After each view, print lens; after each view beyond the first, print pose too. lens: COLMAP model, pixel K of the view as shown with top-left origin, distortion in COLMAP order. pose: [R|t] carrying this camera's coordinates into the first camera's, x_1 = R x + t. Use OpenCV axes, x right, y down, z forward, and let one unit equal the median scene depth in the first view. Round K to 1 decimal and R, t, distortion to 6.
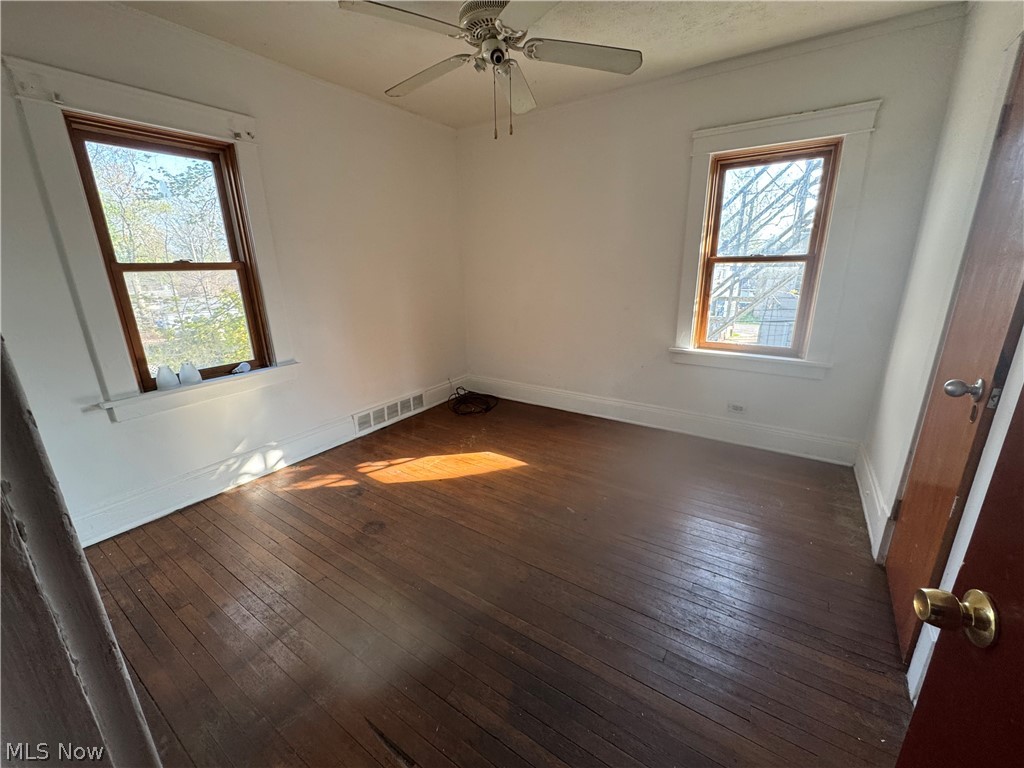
lens RADIAL K [[412.2, 0, 512.0], [0, 412.2, 384.0], [0, 0, 1]] dist [-0.000115, 0.000271]
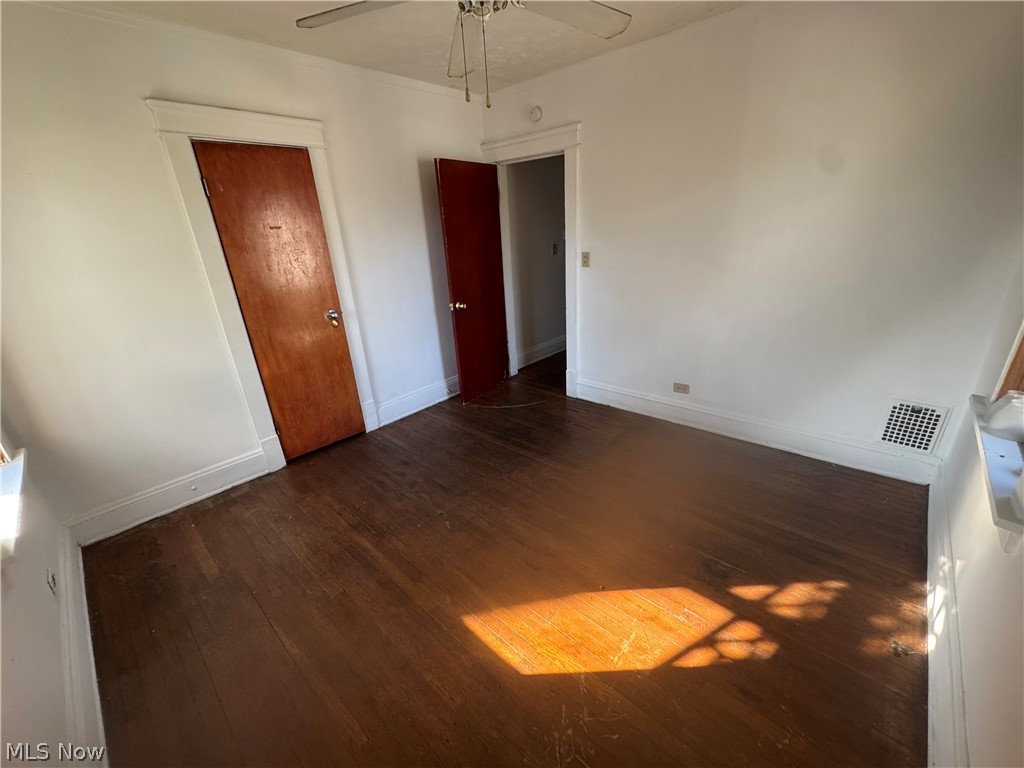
lens RADIAL K [[412.2, 0, 512.0], [0, 412.2, 384.0], [0, 0, 1]] dist [-0.000115, 0.000271]
pose [[-0.986093, 0.010874, 0.165841, -0.170406], [0.109553, 0.792907, 0.599414, -0.529929], [-0.124978, 0.609246, -0.783071, 1.583754]]
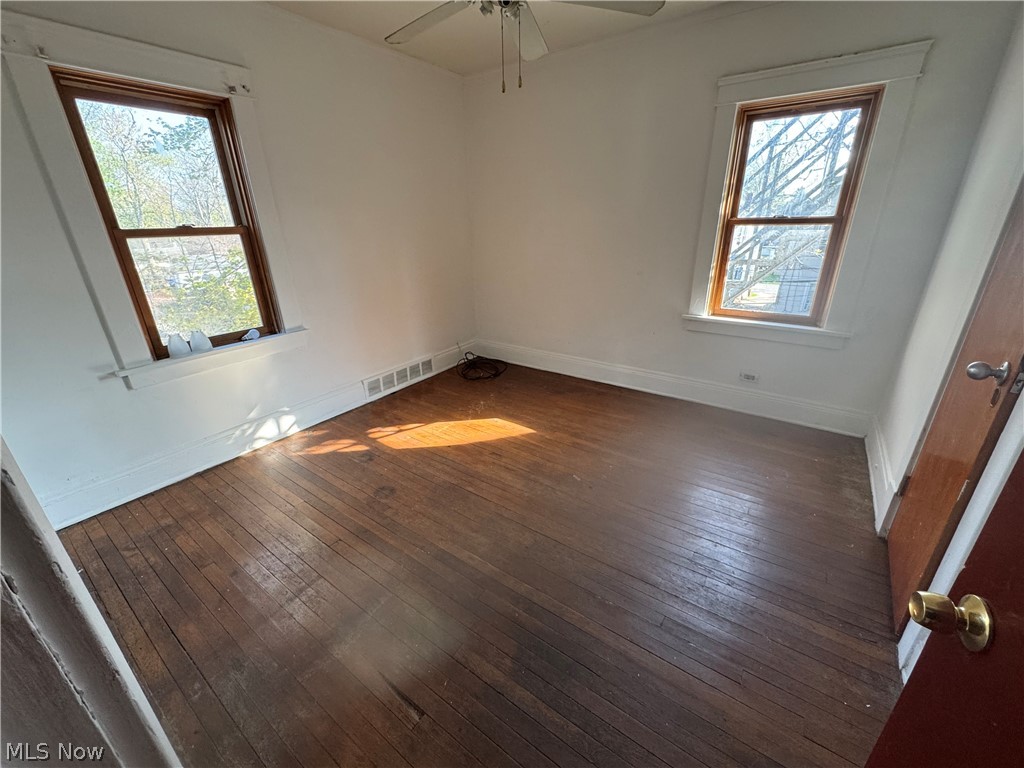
lens RADIAL K [[412.2, 0, 512.0], [0, 412.2, 384.0], [0, 0, 1]] dist [-0.000115, 0.000271]
pose [[0.999647, 0.008130, -0.025302, 0.007088], [-0.005608, 0.995149, 0.098218, -0.025102], [0.025978, -0.098042, 0.994843, 0.006959]]
